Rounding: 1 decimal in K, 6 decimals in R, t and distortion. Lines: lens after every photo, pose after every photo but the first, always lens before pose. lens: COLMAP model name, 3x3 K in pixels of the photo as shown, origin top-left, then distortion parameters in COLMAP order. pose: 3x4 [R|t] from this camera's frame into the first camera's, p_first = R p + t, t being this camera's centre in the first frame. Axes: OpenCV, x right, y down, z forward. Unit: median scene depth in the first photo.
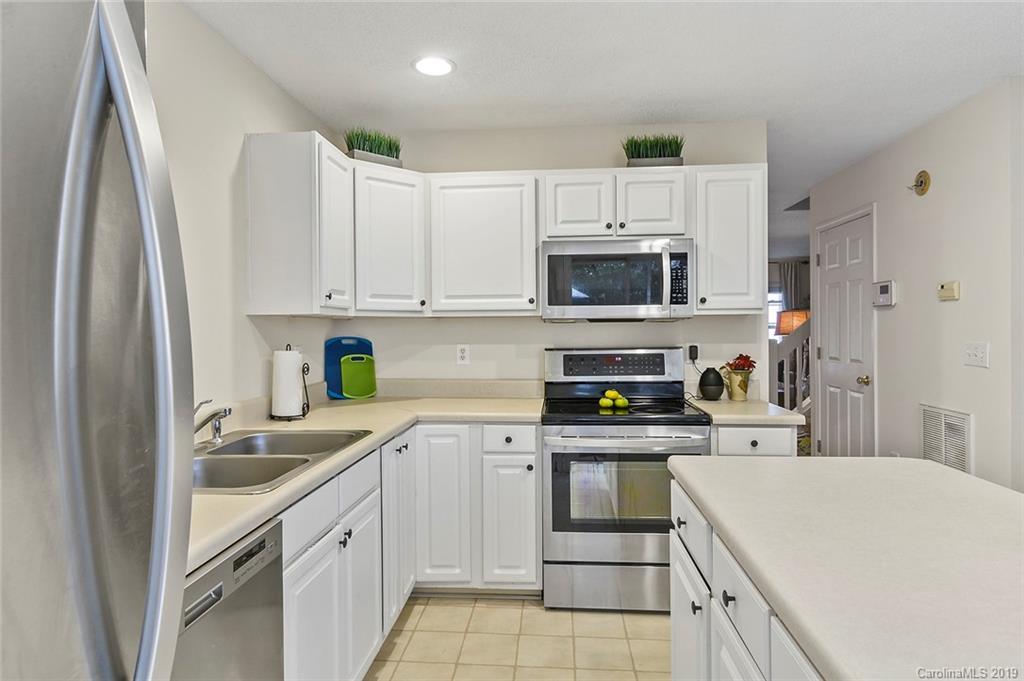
lens RADIAL K [[573.0, 0, 510.2], [0, 573.0, 332.3], [0, 0, 1]] dist [0.005735, -0.000272]
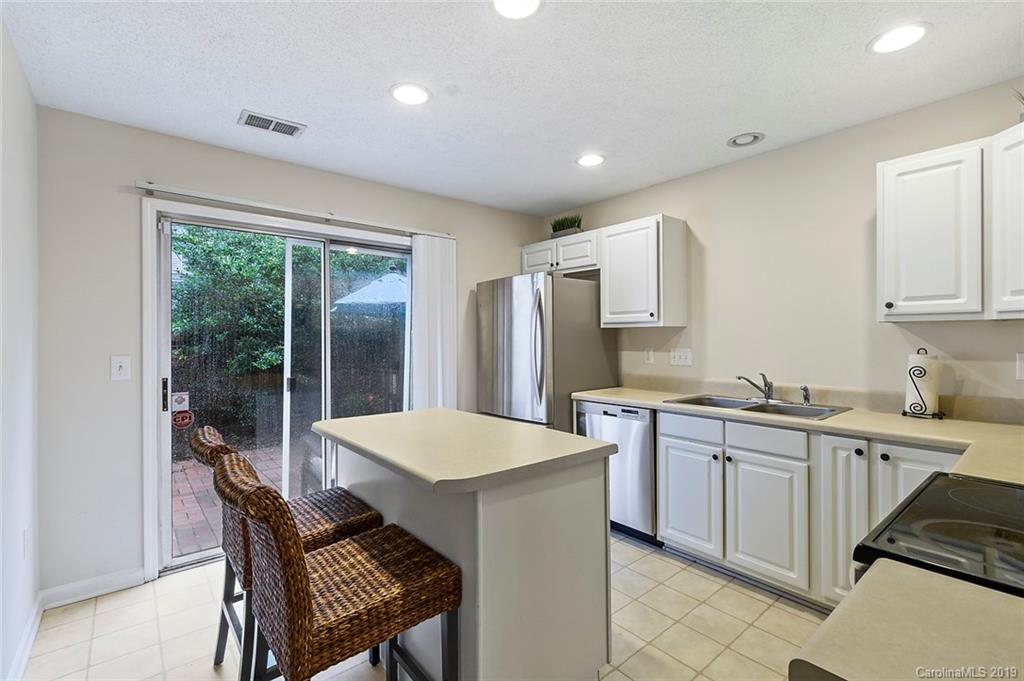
lens RADIAL K [[457.1, 0, 516.9], [0, 457.1, 335.5], [0, 0, 1]] dist [0.011900, -0.003411]
pose [[-0.707062, 0.010344, -0.707076, 0.669157], [0.007947, 0.999946, 0.006682, -0.013848], [0.707107, -0.000894, -0.707106, 0.919698]]
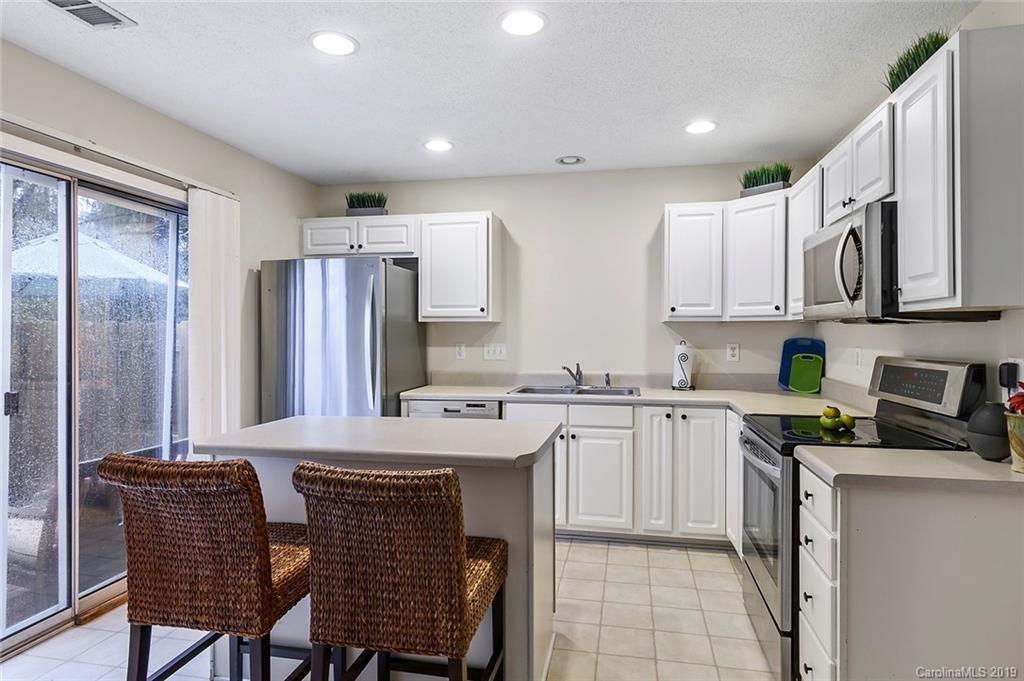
lens RADIAL K [[573.0, 0, 515.0], [0, 573.0, 334.7], [0, 0, 1]] dist [0.005735, -0.000272]
pose [[-0.114993, 0.010885, -0.993307, 1.015985], [-0.004951, 0.999921, 0.011530, -0.009713], [0.993354, 0.006244, -0.114930, 0.625221]]
